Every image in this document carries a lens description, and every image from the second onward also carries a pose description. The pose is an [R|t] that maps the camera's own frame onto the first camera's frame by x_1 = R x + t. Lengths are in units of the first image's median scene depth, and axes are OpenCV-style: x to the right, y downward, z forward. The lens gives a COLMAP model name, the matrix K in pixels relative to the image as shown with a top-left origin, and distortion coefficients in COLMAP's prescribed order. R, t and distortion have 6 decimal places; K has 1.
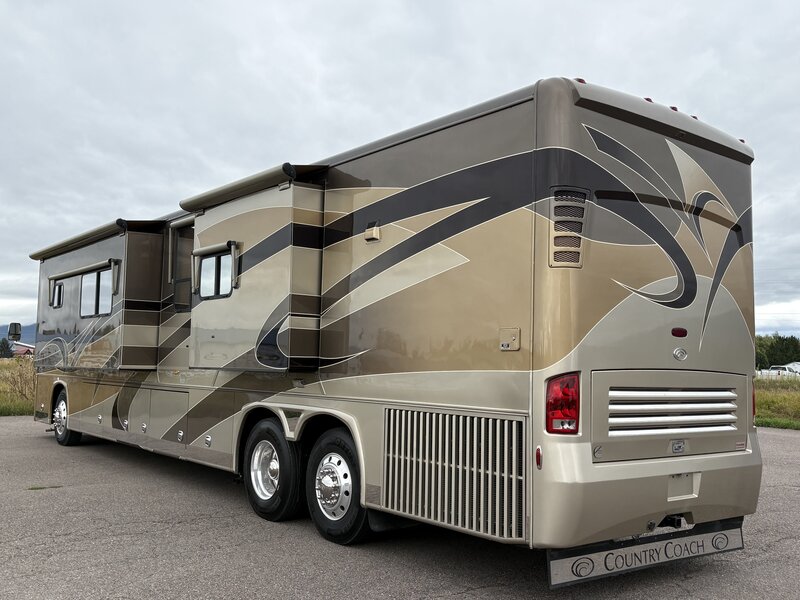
lens RADIAL K [[781.0, 0, 400.0], [0, 781.0, 300.0], [0, 0, 1]] dist [0.147545, 0.000991]
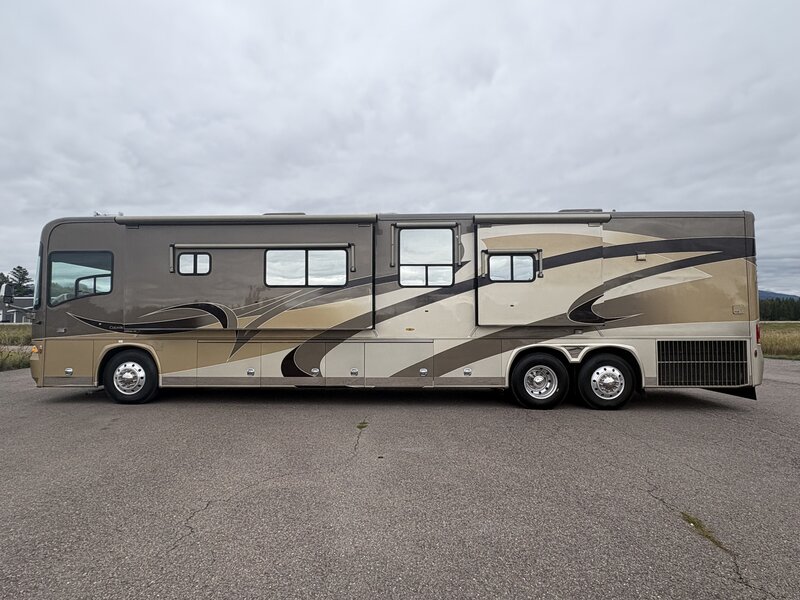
lens RADIAL K [[463.5, 0, 400.0], [0, 463.5, 300.0], [0, 0, 1]] dist [0.000485, -0.000069]
pose [[0.649860, 0.033436, 0.759318, -1.221472], [-0.045753, 0.998941, -0.004830, 0.055156], [-0.758675, -0.031603, 0.650702, 0.607004]]
